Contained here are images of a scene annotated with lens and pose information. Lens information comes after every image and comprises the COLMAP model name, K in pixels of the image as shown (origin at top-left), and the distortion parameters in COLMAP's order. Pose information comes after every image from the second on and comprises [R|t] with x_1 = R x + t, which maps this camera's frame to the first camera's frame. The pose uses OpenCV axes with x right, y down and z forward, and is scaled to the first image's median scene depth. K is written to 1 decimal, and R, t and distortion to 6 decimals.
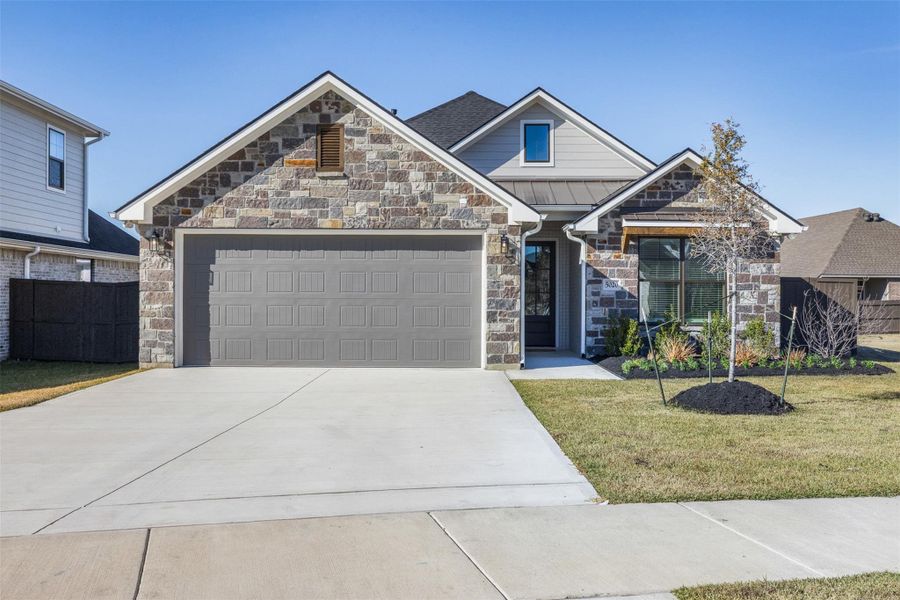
lens RADIAL K [[899.4, 0, 449.1], [0, 899.4, 295.0], [0, 0, 1]] dist [0.009290, 0.004056]
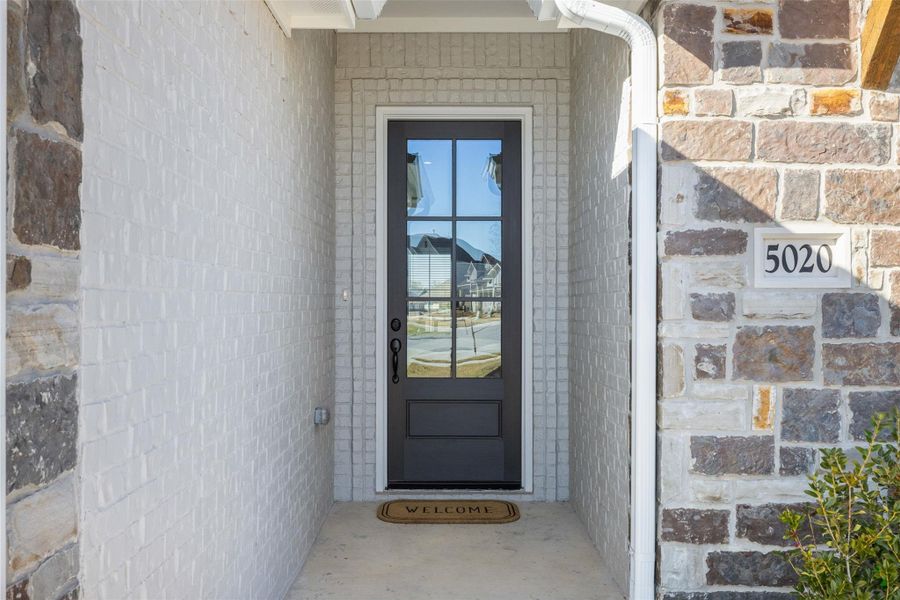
lens RADIAL K [[383.1, 0, 451.0], [0, 383.1, 305.2], [0, 0, 1]] dist [0.001200, 0.000028]
pose [[0.999656, -0.002251, -0.026132, 0.125907], [0.002214, 0.999996, -0.001449, -0.002271], [0.026135, 0.001391, 0.999657, 1.036411]]
